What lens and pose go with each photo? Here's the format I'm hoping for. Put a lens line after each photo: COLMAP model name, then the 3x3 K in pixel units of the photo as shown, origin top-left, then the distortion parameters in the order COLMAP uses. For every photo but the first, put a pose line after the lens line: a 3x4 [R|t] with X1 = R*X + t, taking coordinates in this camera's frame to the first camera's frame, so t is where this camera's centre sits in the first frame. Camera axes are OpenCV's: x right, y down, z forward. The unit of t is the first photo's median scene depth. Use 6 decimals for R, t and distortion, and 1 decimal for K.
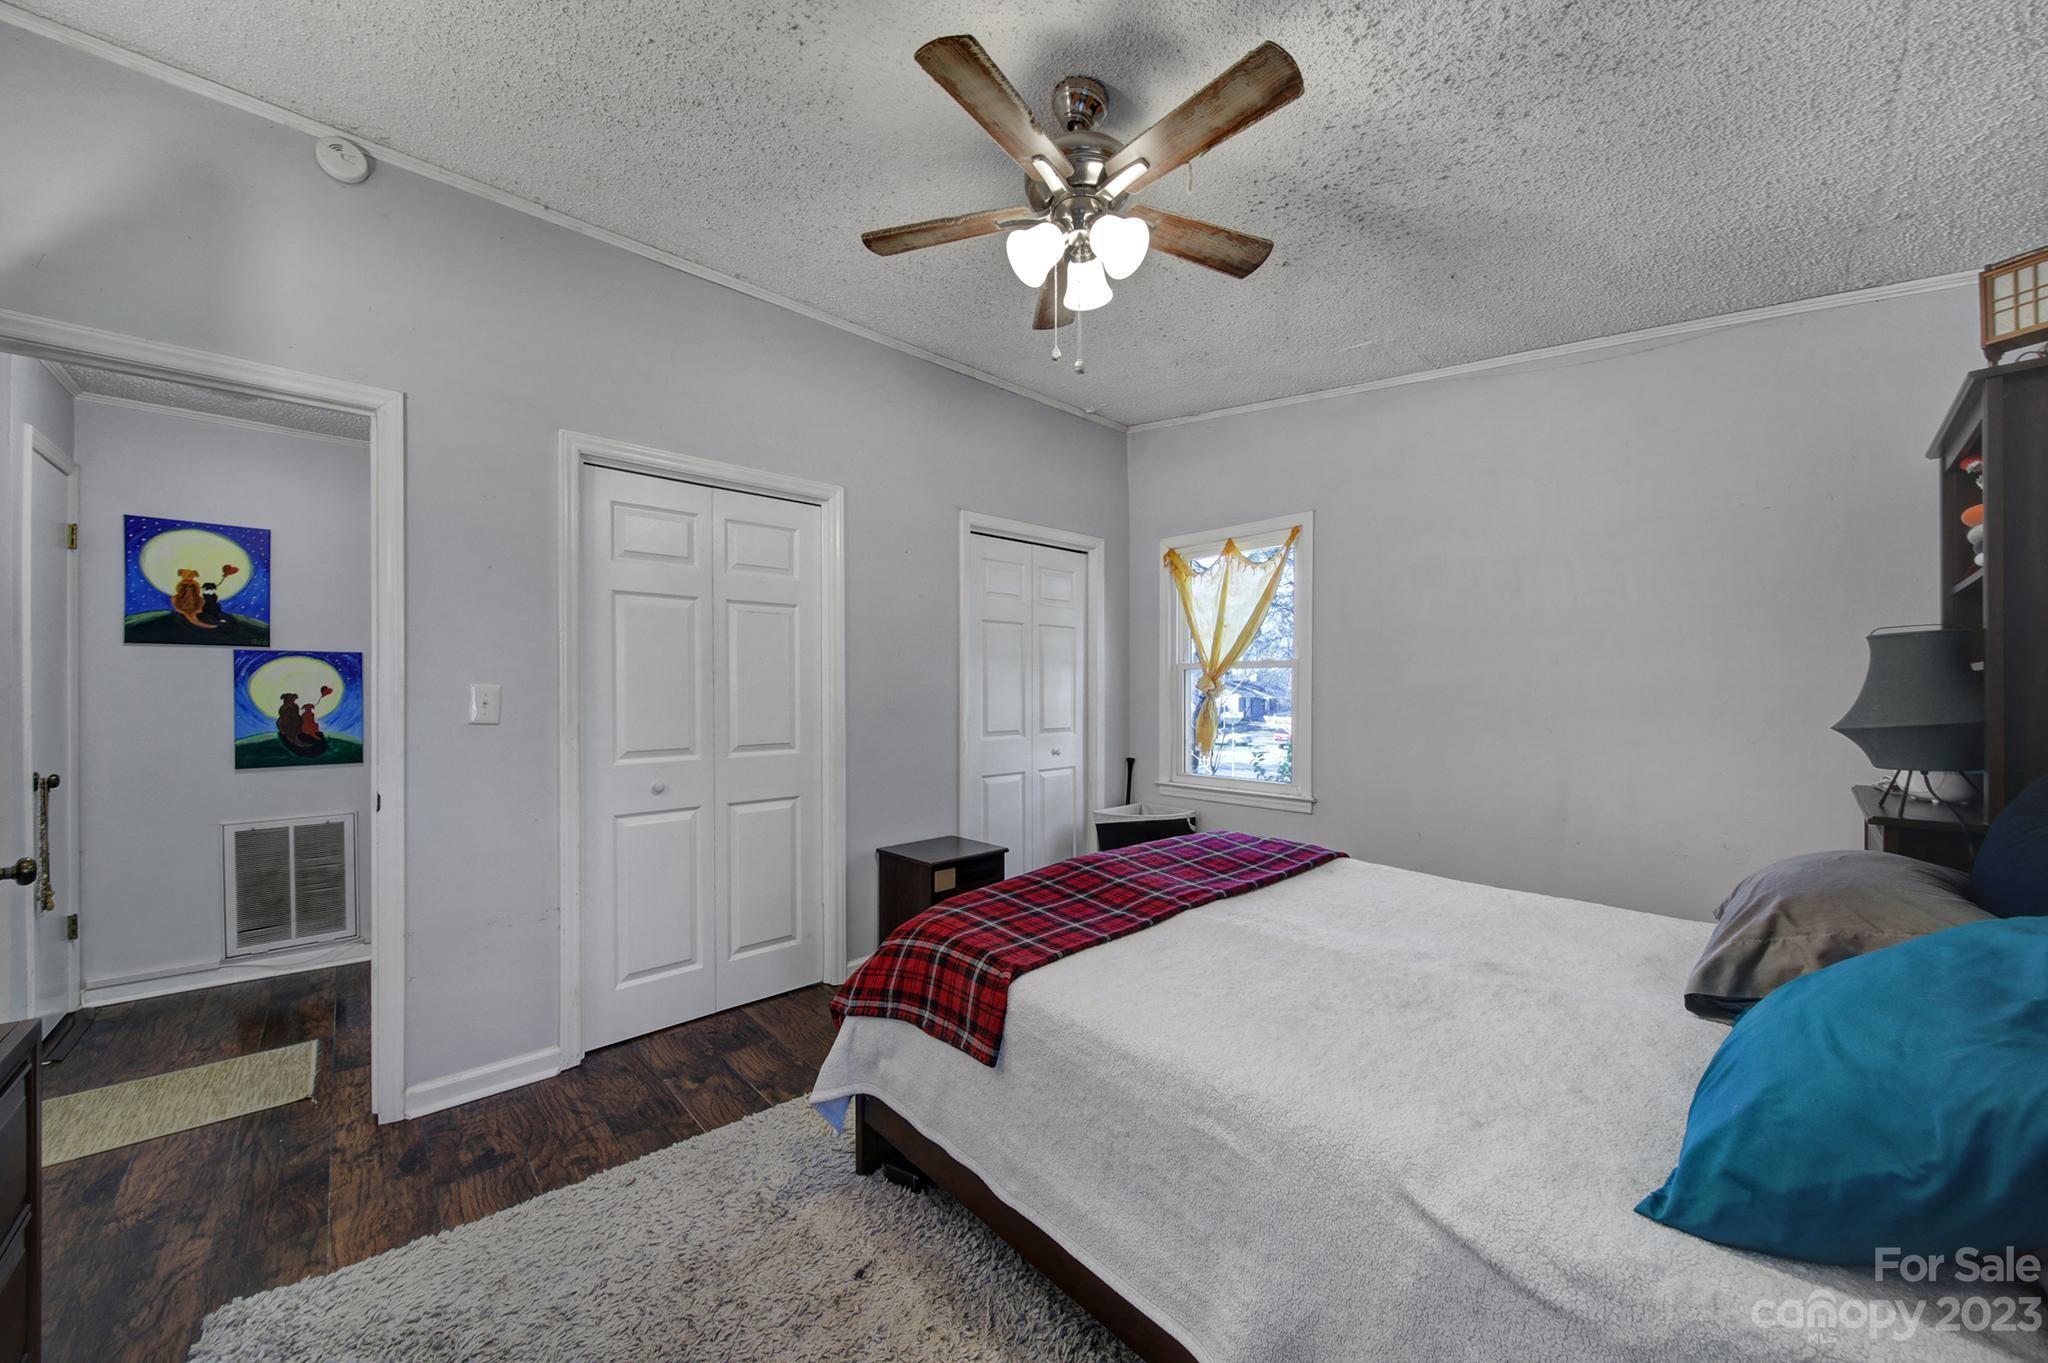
lens RADIAL K [[726.0, 0, 1007.2], [0, 726.0, 678.9], [0, 0, 1]] dist [-0.001912, -0.000191]
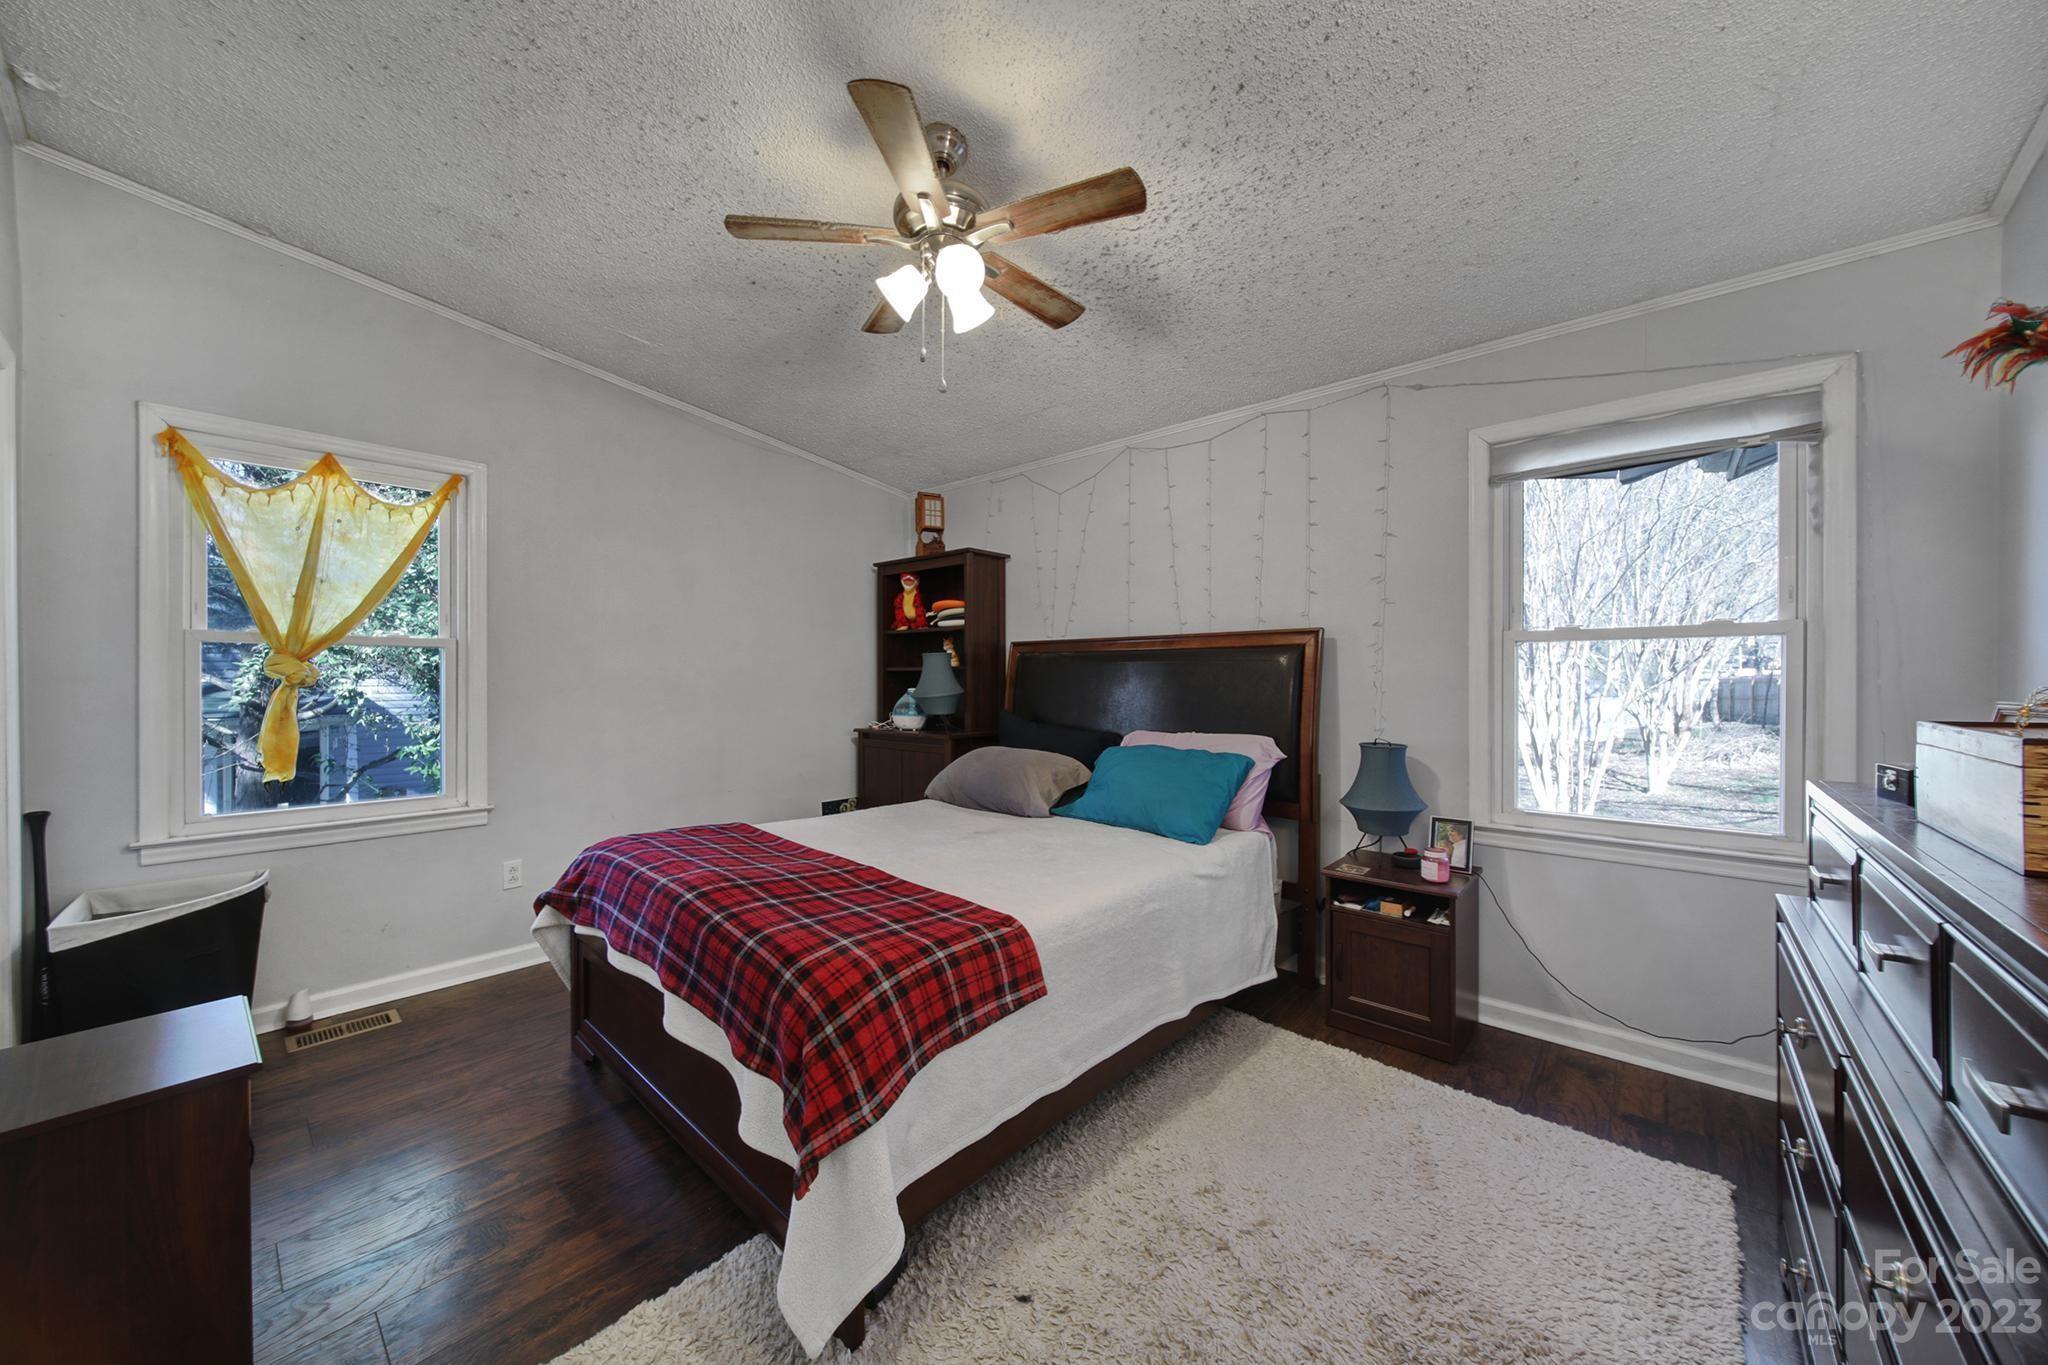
lens RADIAL K [[723.7, 0, 1020.4], [0, 723.7, 668.1], [0, 0, 1]] dist [-0.001657, -0.000333]
pose [[-0.101191, 0.017290, 0.994717, -0.912766], [-0.017601, 0.999661, -0.019167, 0.019634], [-0.994711, -0.019448, -0.100852, 0.889598]]
